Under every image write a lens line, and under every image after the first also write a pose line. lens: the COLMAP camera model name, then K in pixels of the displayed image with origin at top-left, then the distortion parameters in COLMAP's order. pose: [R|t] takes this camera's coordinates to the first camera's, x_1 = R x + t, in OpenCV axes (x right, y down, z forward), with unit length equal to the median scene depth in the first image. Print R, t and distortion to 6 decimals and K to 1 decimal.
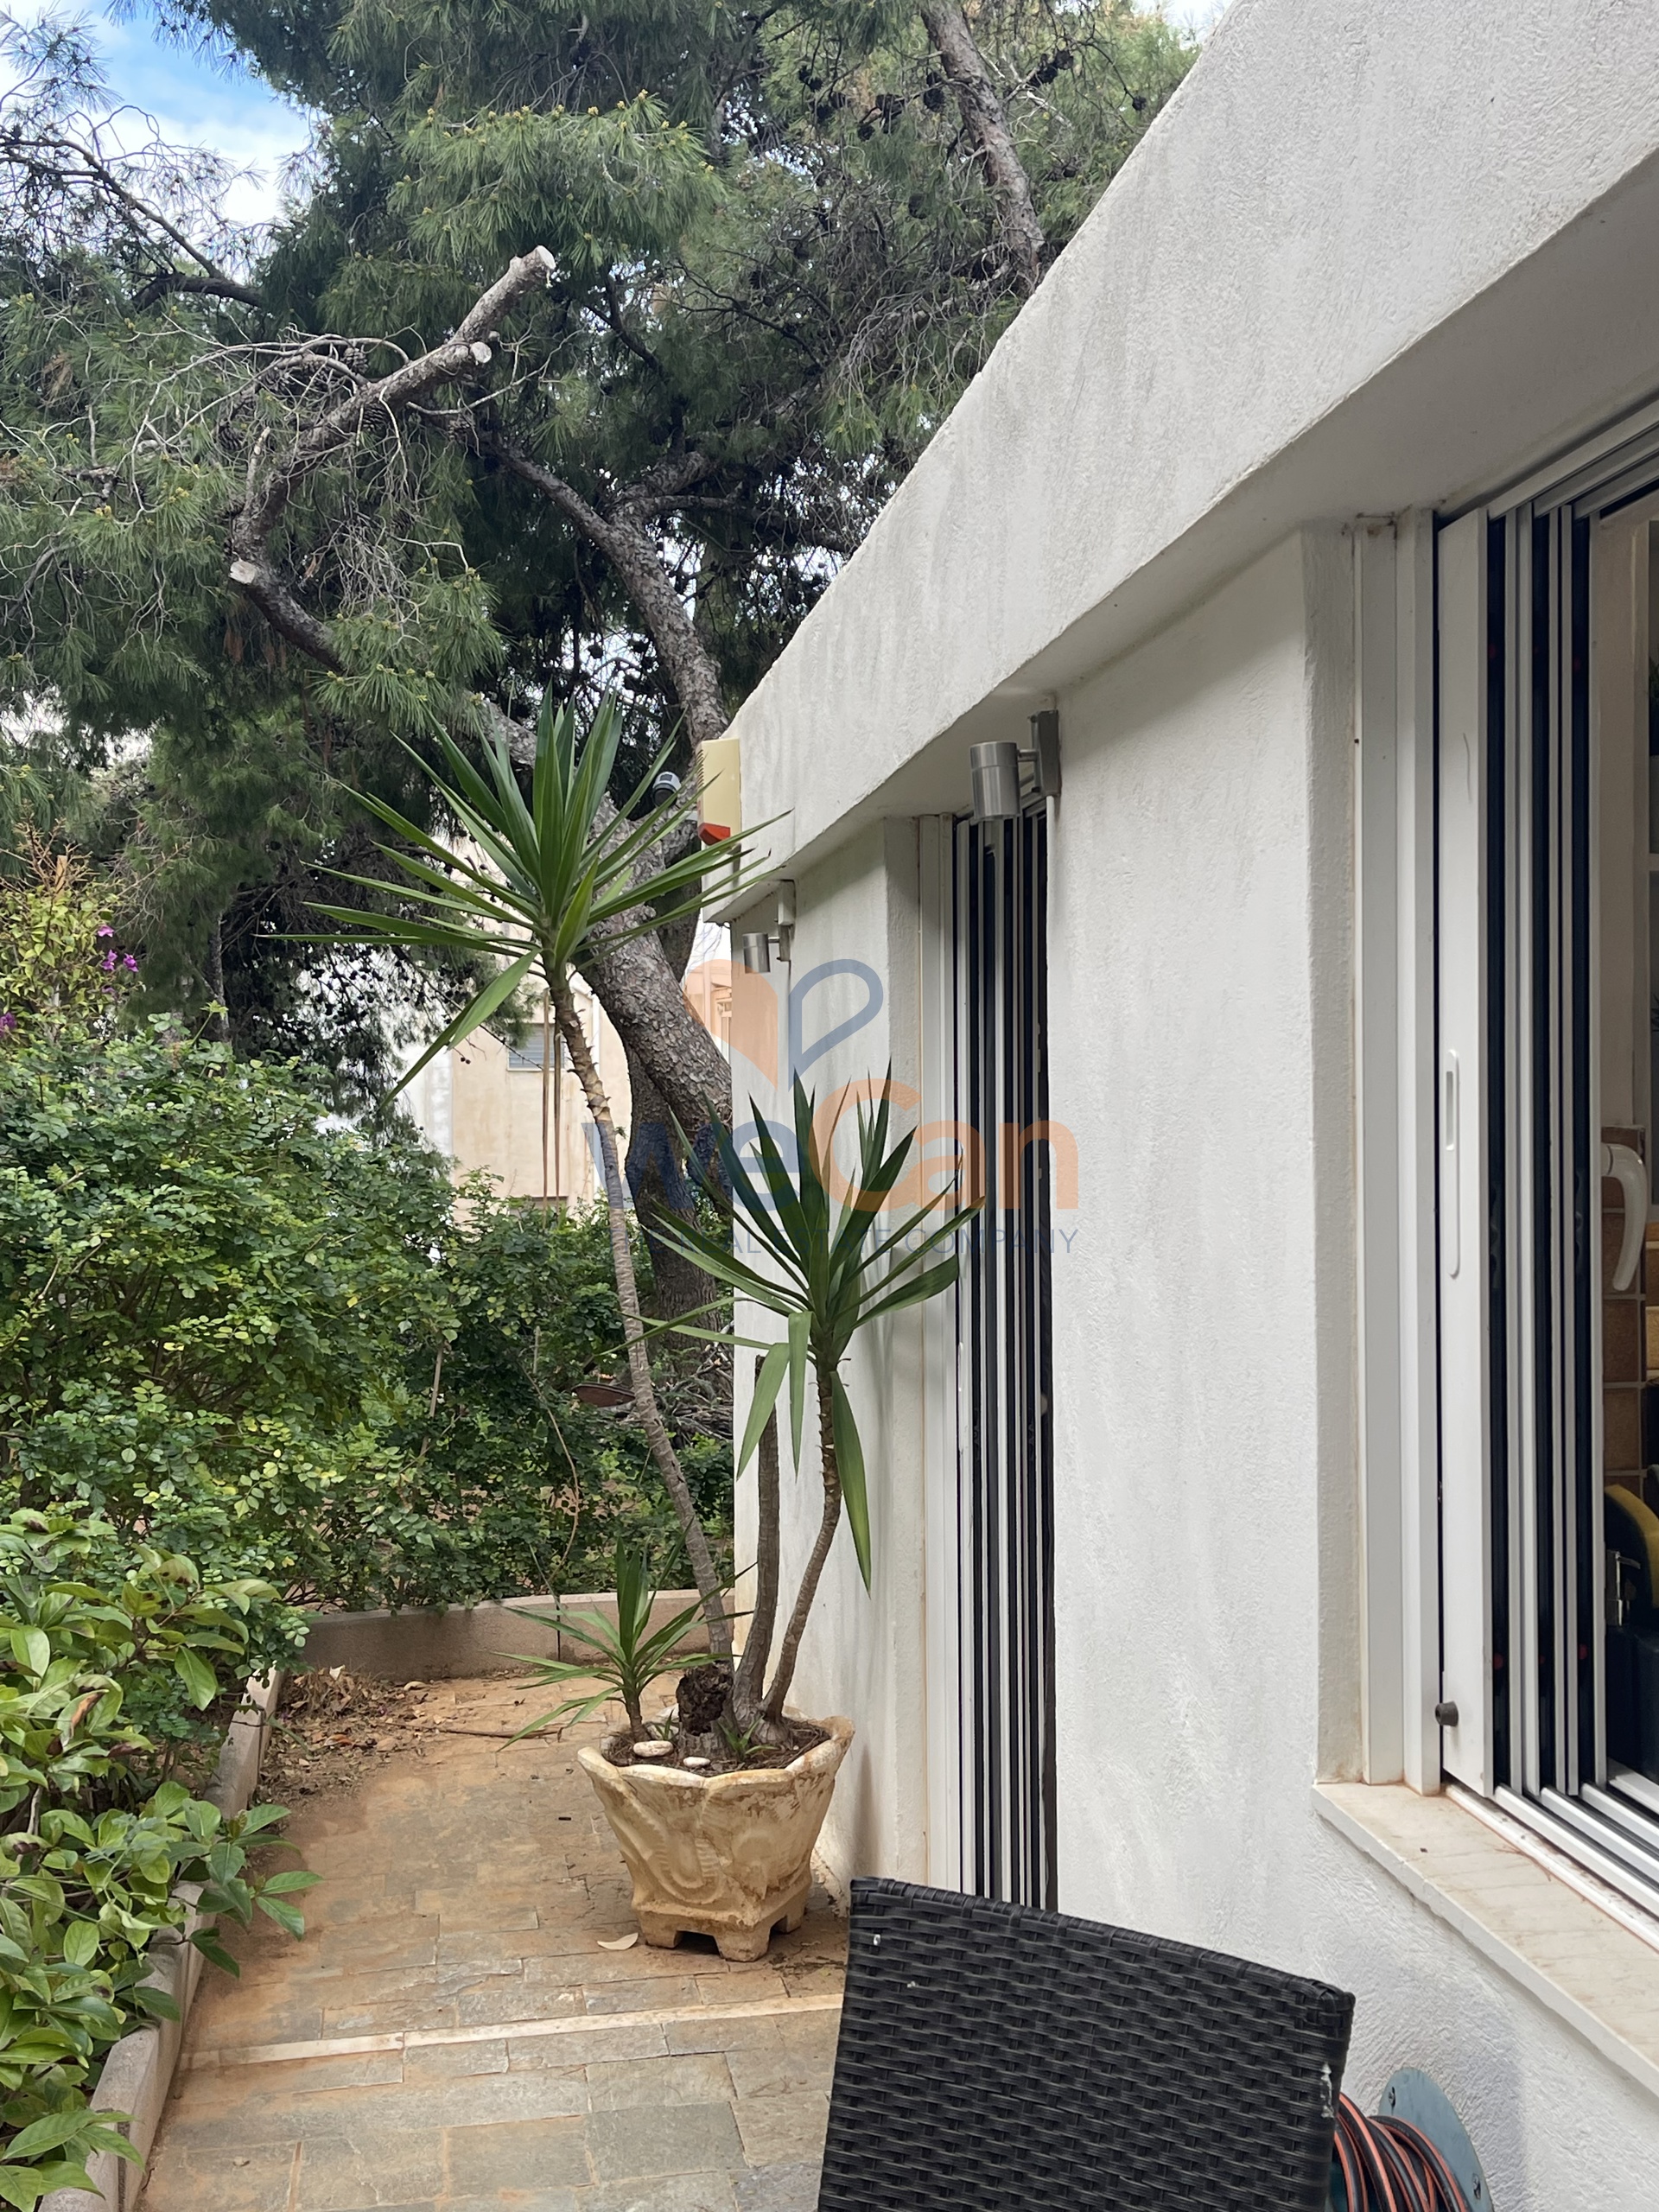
lens RADIAL K [[2367.1, 0, 835.1], [0, 2367.1, 1113.2], [0, 0, 1]] dist [0.053414, 0.000000]
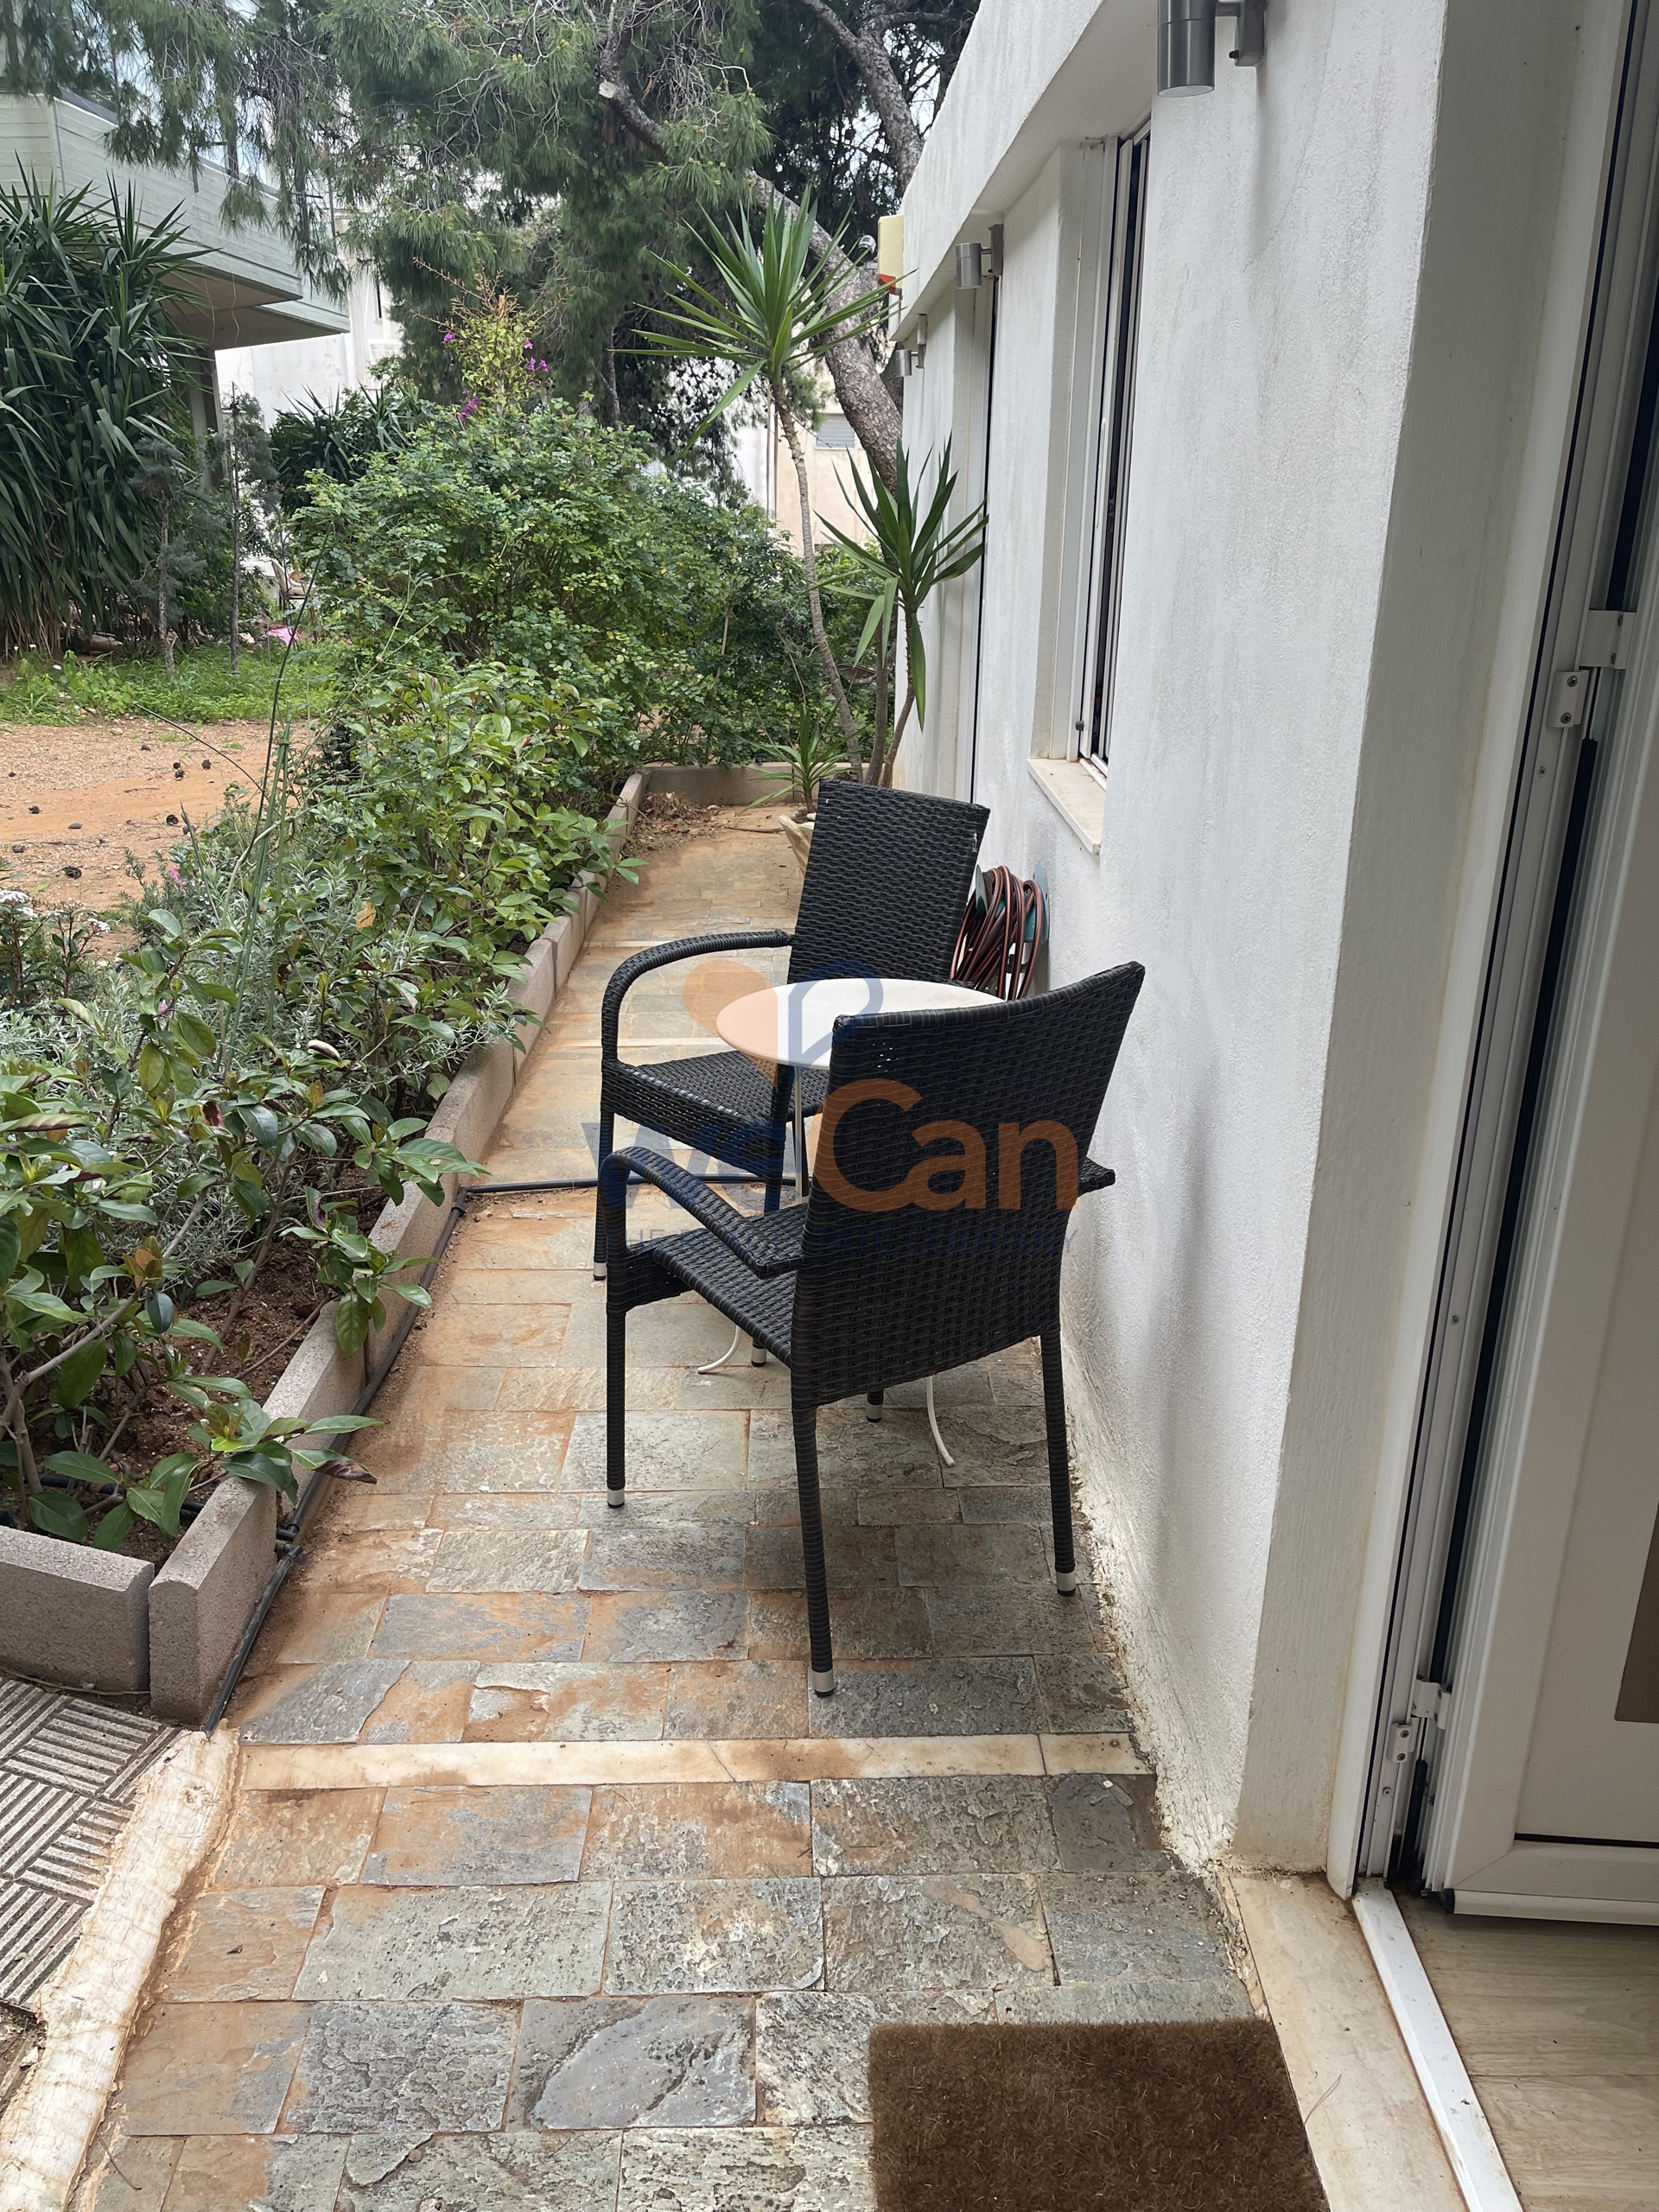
lens RADIAL K [[1649.9, 0, 817.4], [0, 1649.9, 1112.8], [0, 0, 1]] dist [0.023461, -0.038230]
pose [[0.989013, 0.070087, -0.130161, 0.079246], [-0.019759, 0.935244, 0.353453, 0.012774], [0.146505, -0.346997, 0.926353, -0.224238]]
